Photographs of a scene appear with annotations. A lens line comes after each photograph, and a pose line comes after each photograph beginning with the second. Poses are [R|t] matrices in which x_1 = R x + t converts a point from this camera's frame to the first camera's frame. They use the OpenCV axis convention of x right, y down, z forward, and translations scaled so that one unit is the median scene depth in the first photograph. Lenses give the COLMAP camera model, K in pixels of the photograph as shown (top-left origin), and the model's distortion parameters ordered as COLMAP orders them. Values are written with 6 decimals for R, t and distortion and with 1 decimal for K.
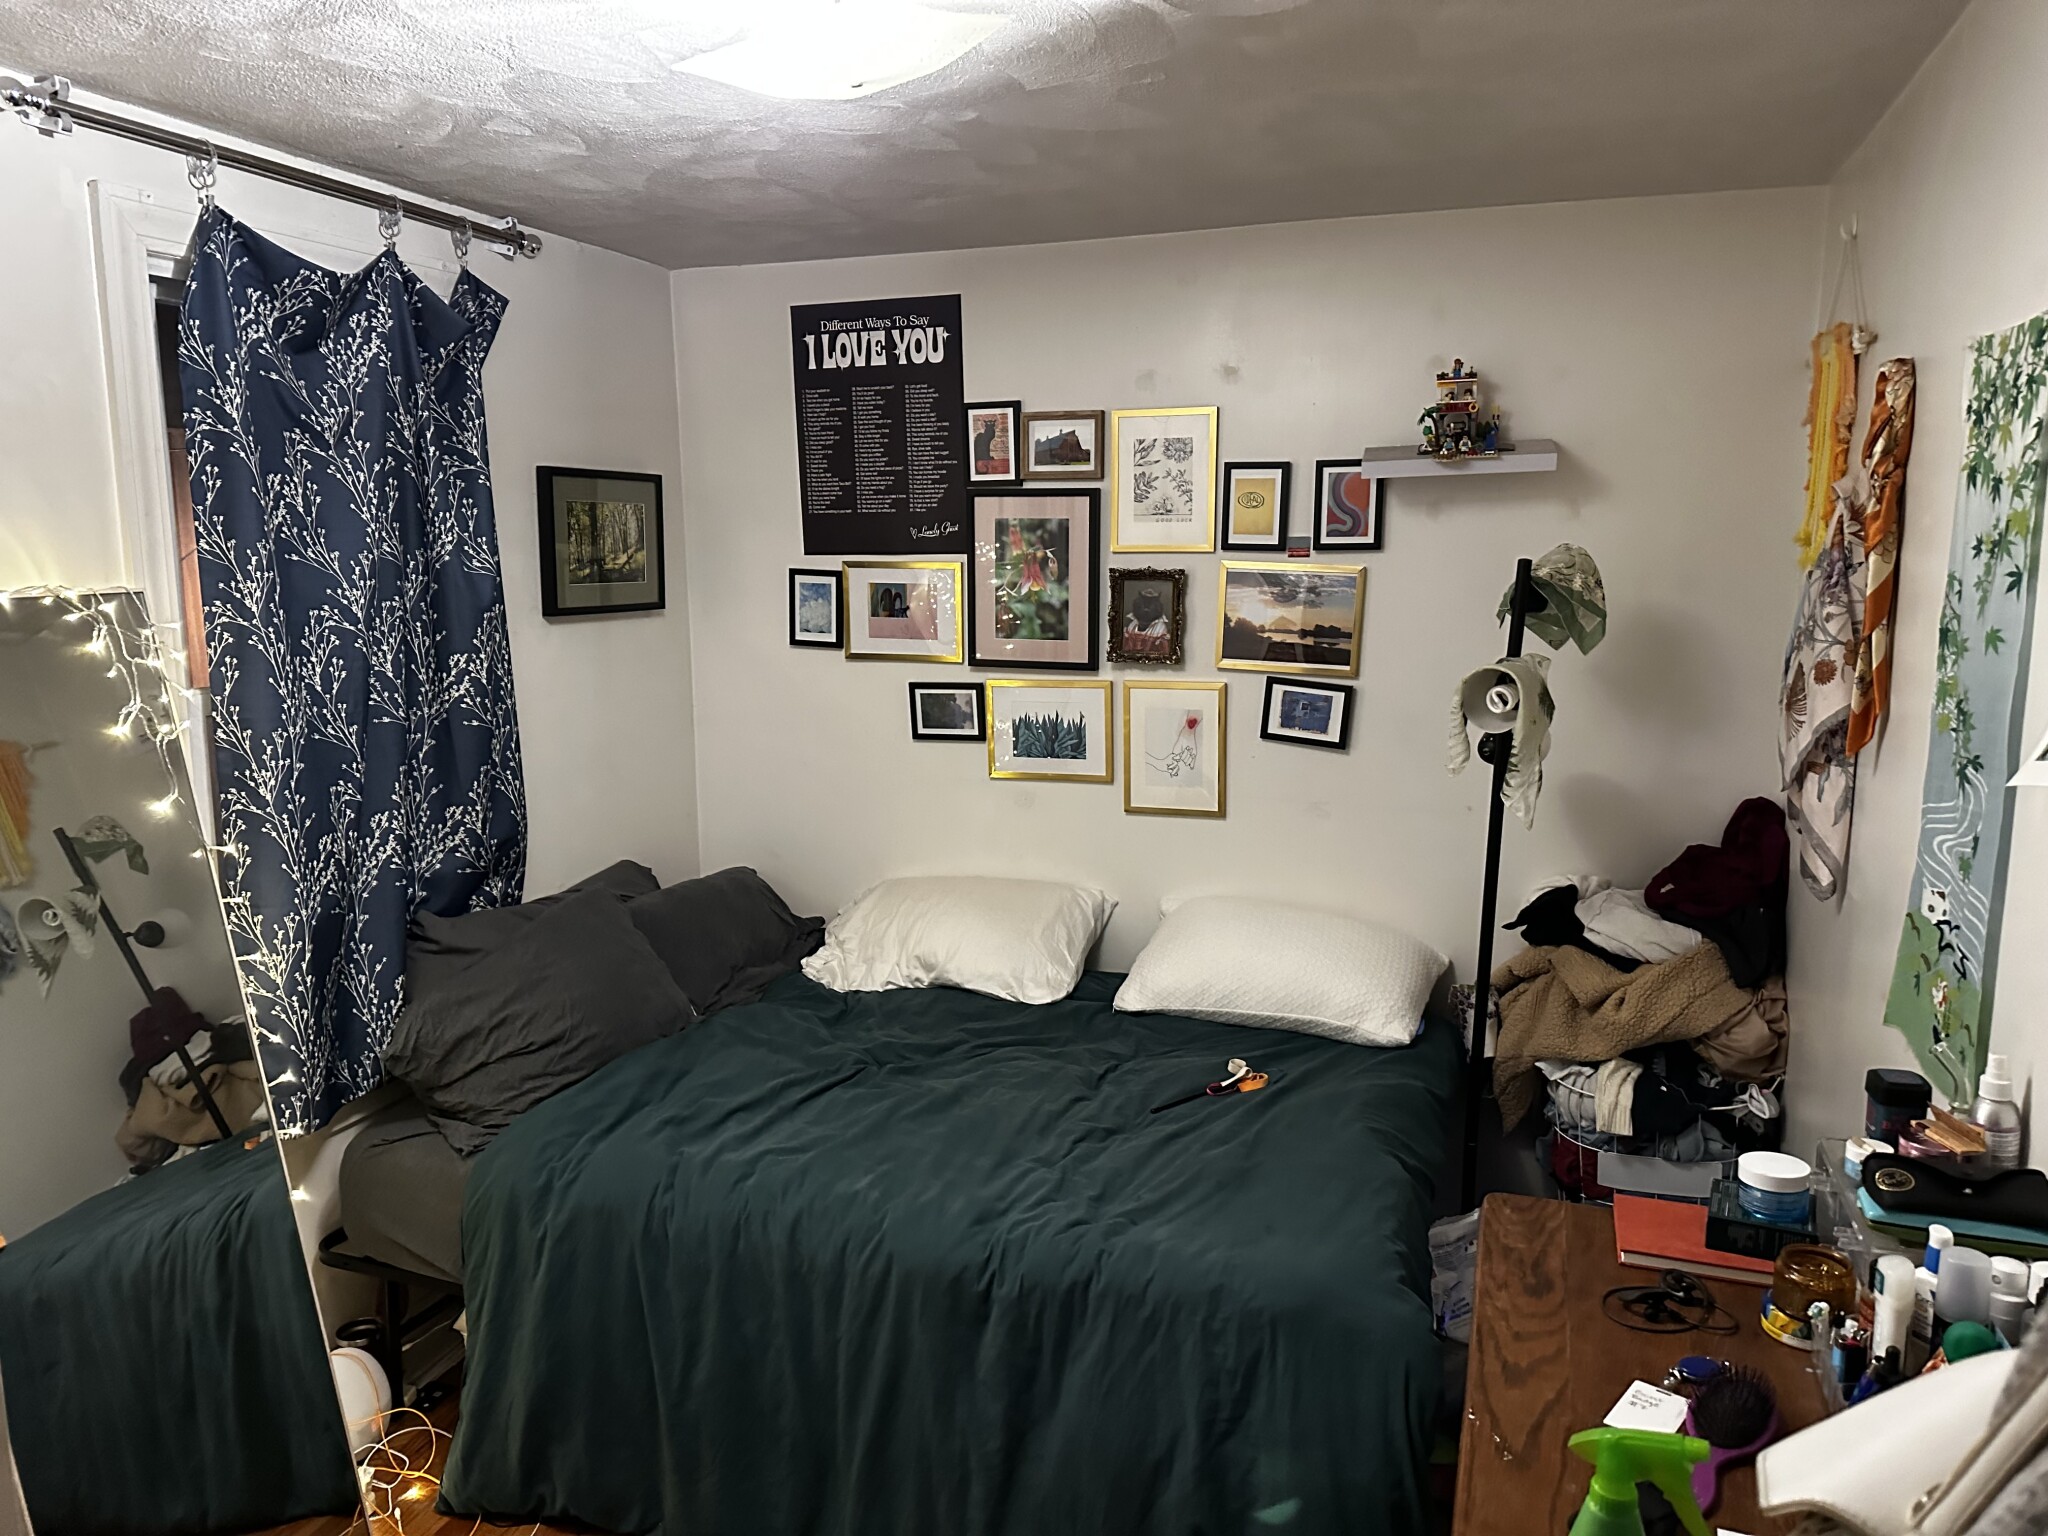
lens RADIAL K [[1426.0, 0, 1024.0], [0, 1426.0, 768.0], [0, 0, 1]] dist [0.061929, -0.103047]
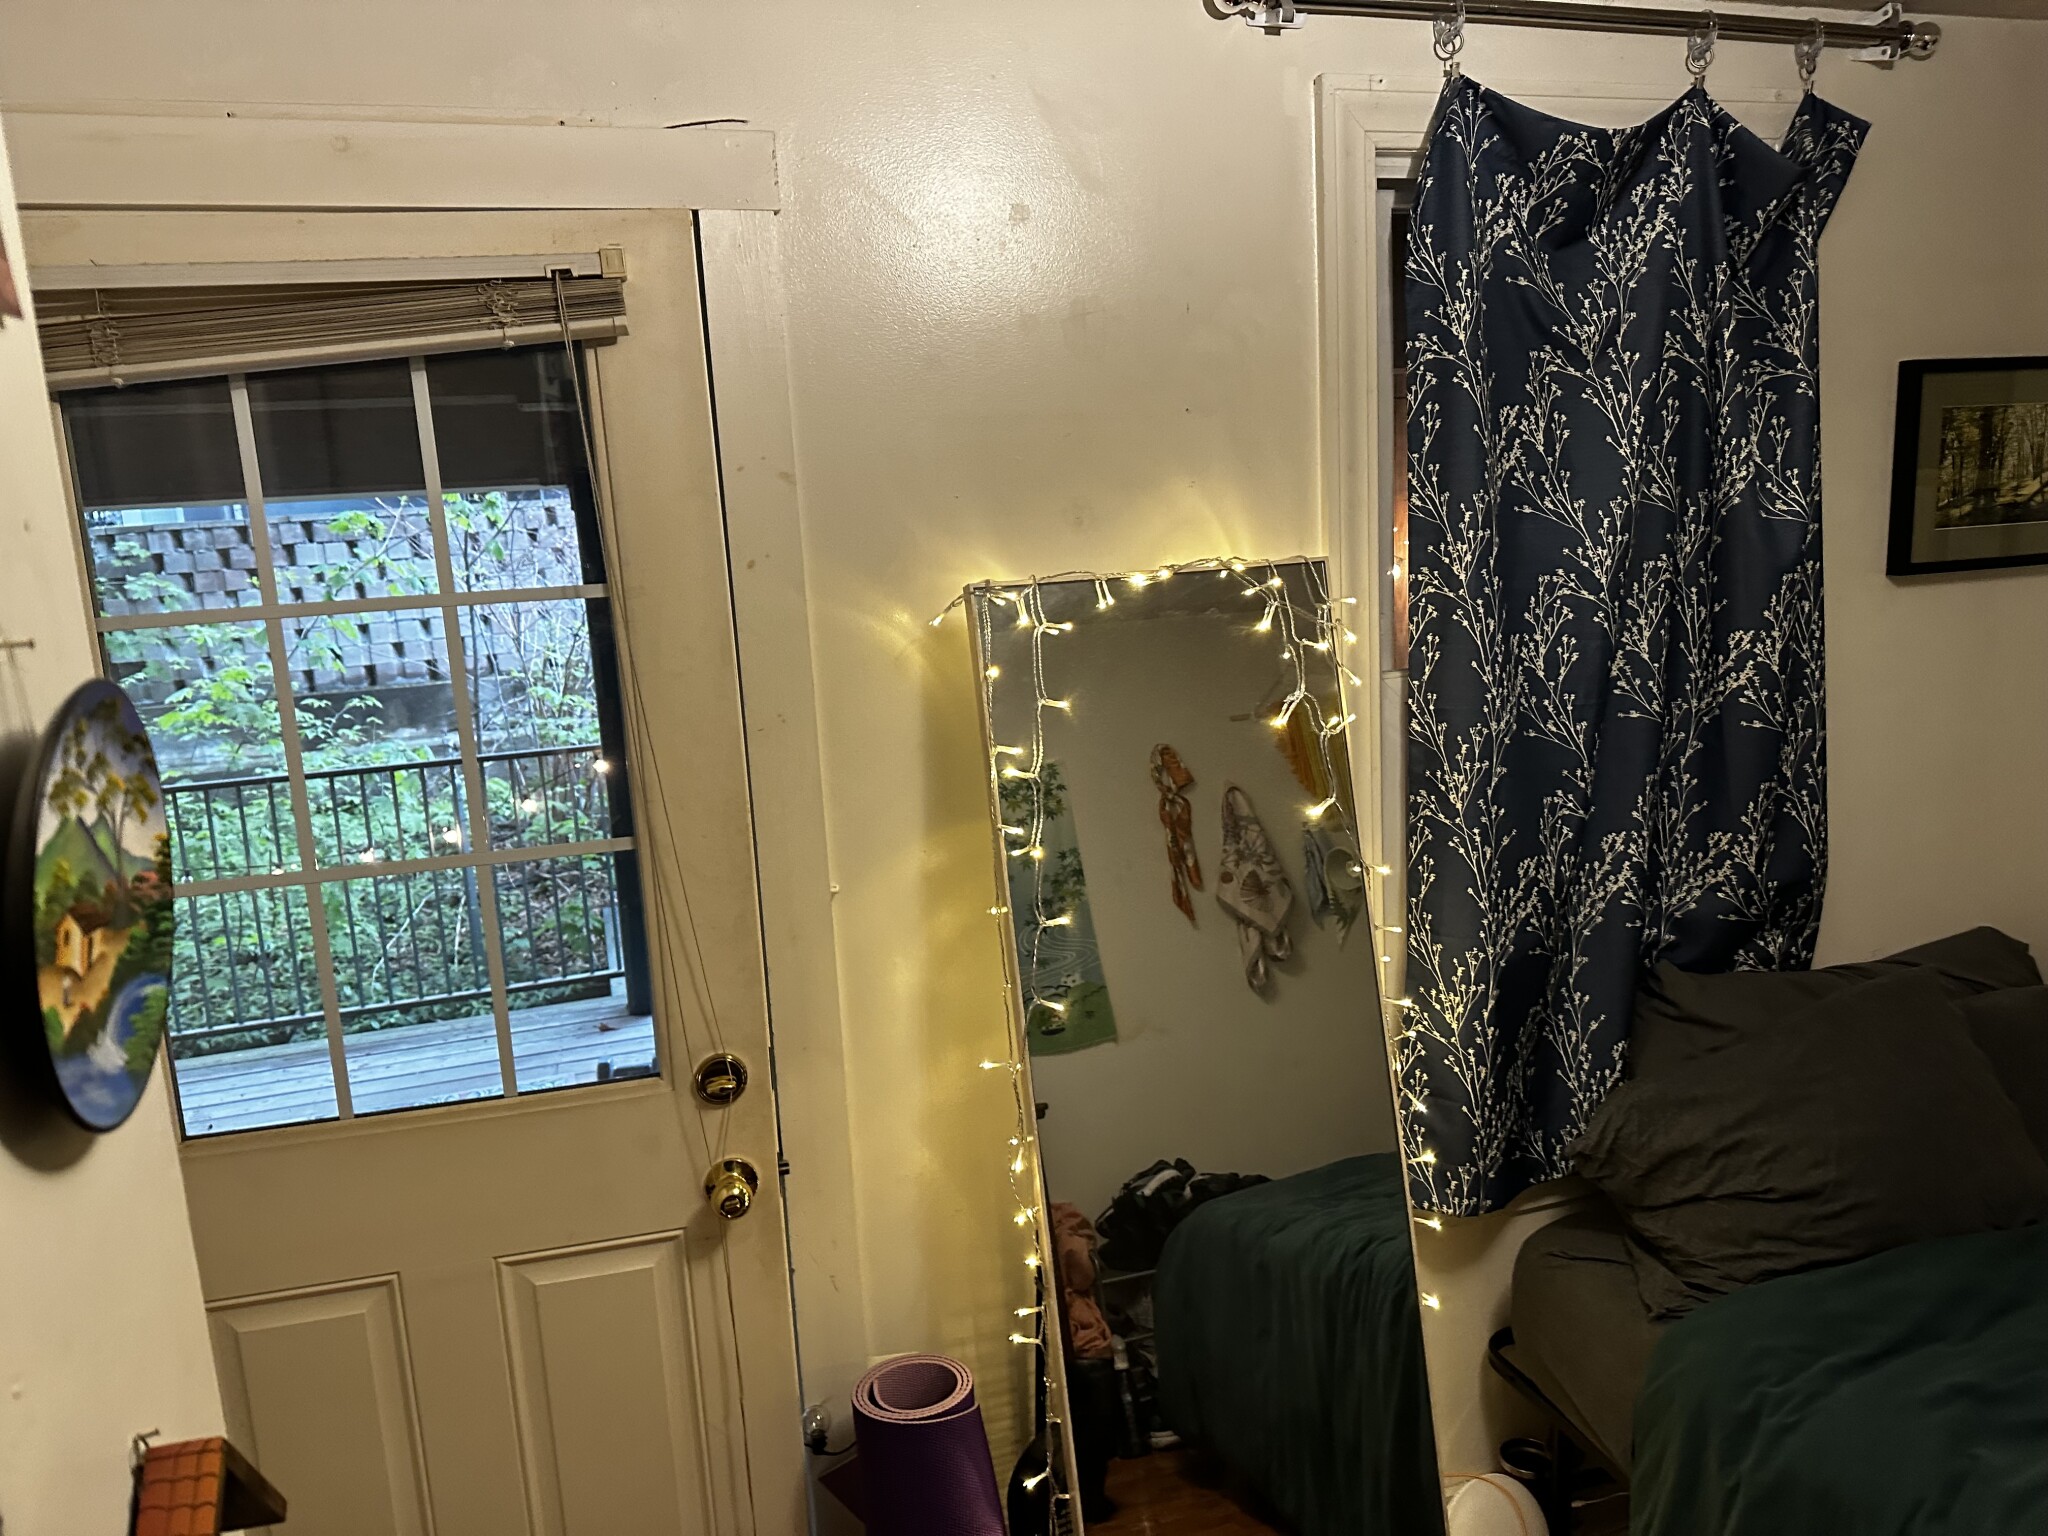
lens RADIAL K [[1455.4, 0, 1022.8], [0, 1455.4, 764.9], [0, 0, 1]] dist [0.022023, -0.034199]
pose [[0.612034, 0.101056, -0.784348, -0.026291], [-0.071268, 0.994814, 0.072561, -0.041842], [0.787614, 0.011489, 0.616062, 0.267343]]
